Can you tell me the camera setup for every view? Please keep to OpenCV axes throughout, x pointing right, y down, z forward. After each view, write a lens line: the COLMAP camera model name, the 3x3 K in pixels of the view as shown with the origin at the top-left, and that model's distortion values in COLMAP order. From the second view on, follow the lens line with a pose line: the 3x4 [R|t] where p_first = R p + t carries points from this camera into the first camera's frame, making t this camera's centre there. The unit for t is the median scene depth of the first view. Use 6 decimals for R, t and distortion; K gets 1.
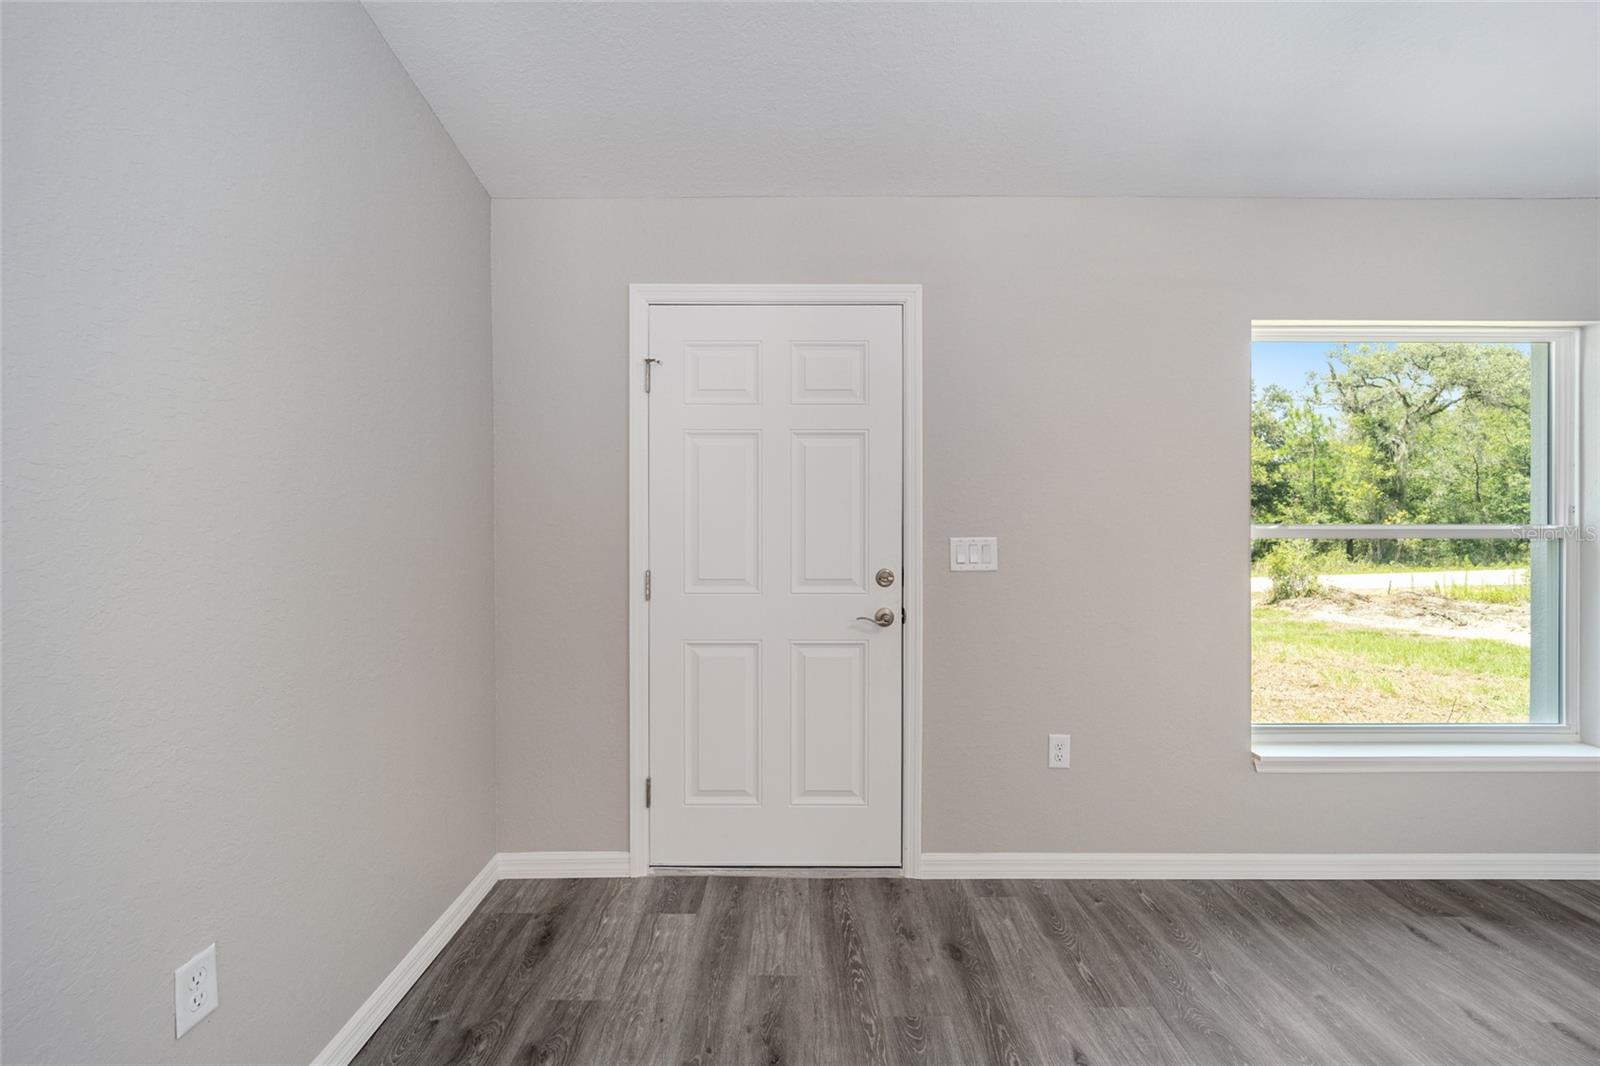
lens RADIAL K [[646.2, 0, 795.4], [0, 646.2, 522.5], [0, 0, 1]] dist [-0.005826, -0.000399]
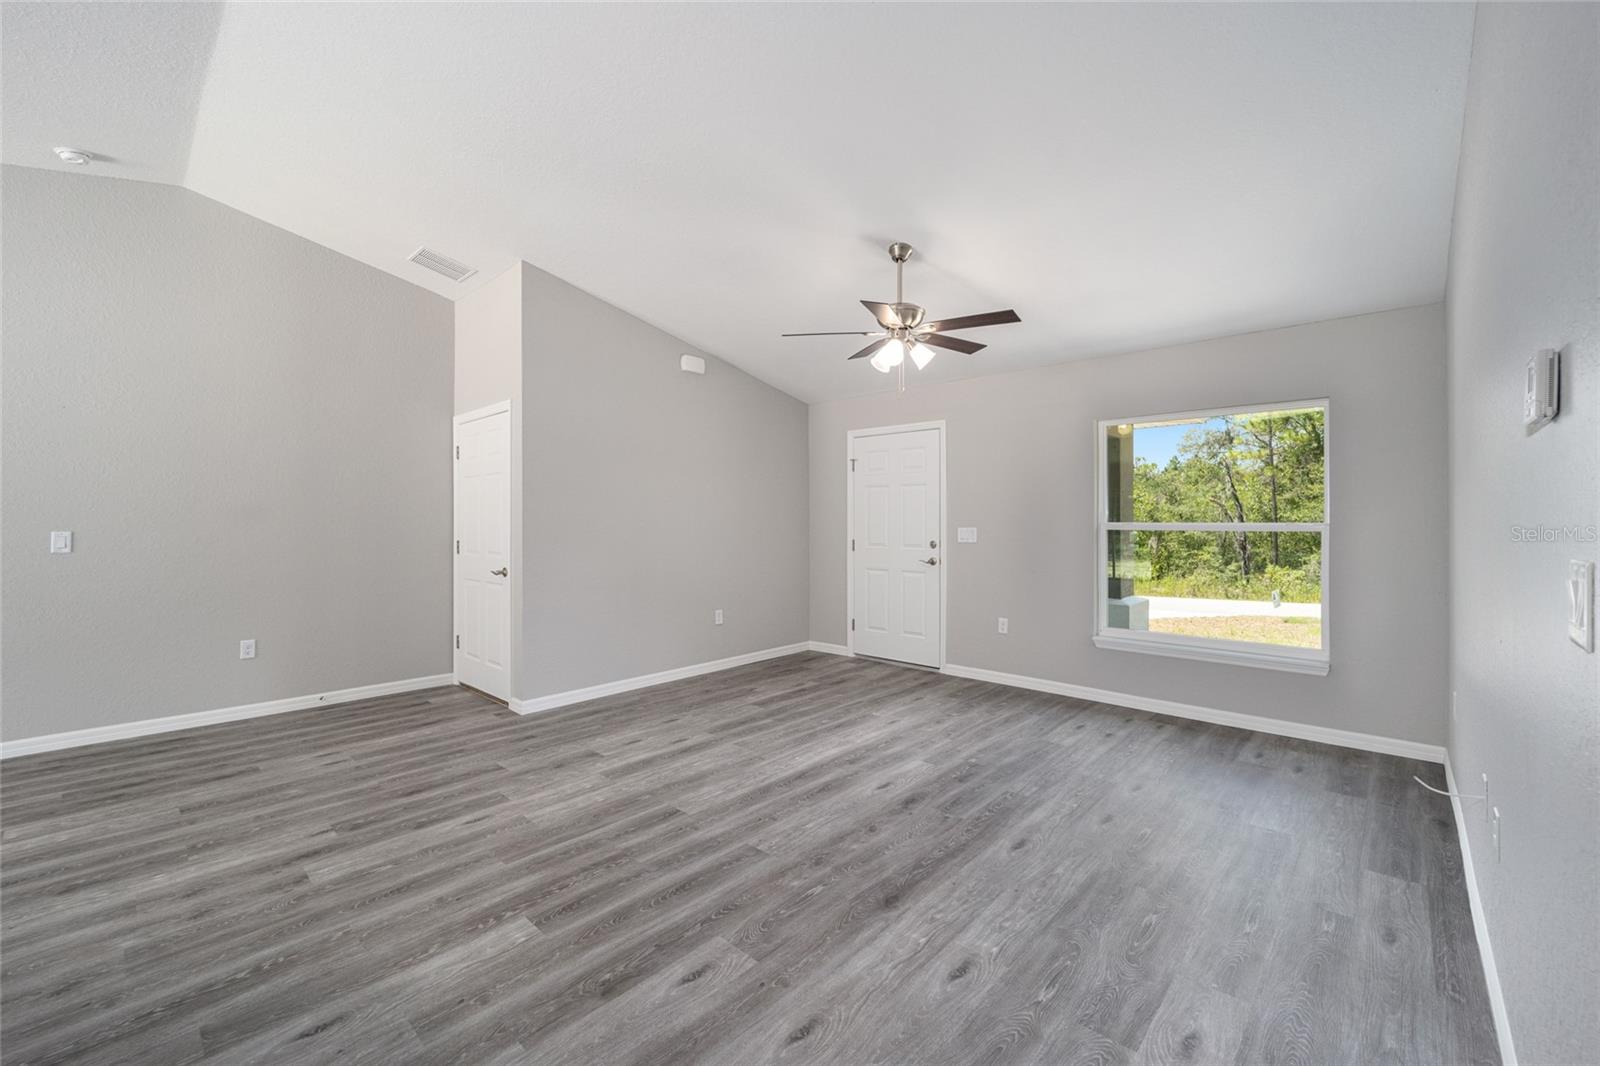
lens RADIAL K [[646.2, 0, 795.4], [0, 646.2, 522.5], [0, 0, 1]] dist [-0.005826, -0.000399]
pose [[0.734914, 0.003059, -0.678154, 1.386832], [-0.004737, 0.999989, -0.000623, 0.008504], [0.678144, 0.003671, 0.734920, -1.093565]]
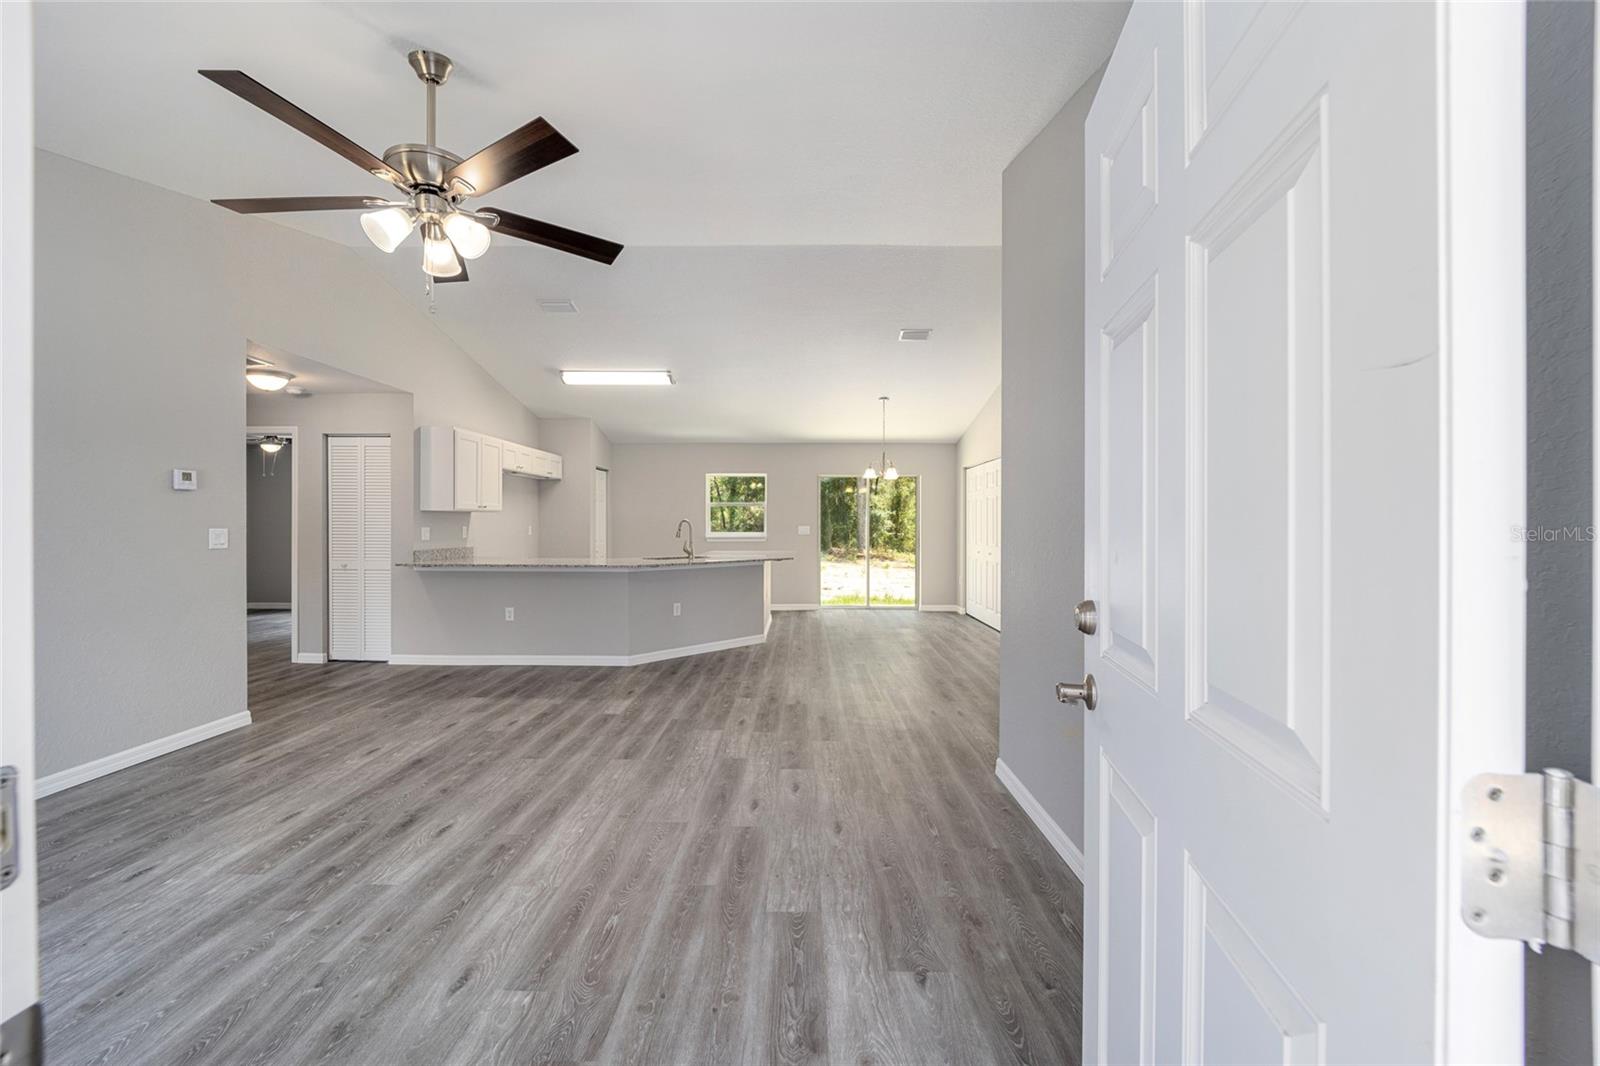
lens RADIAL K [[646.2, 0, 795.4], [0, 646.2, 522.5], [0, 0, 1]] dist [-0.005826, -0.000399]
pose [[-0.999986, 0.002069, 0.004845, -0.032170], [0.002094, 0.999984, 0.005175, 0.005747], [-0.004834, 0.005185, -0.999975, 1.181316]]
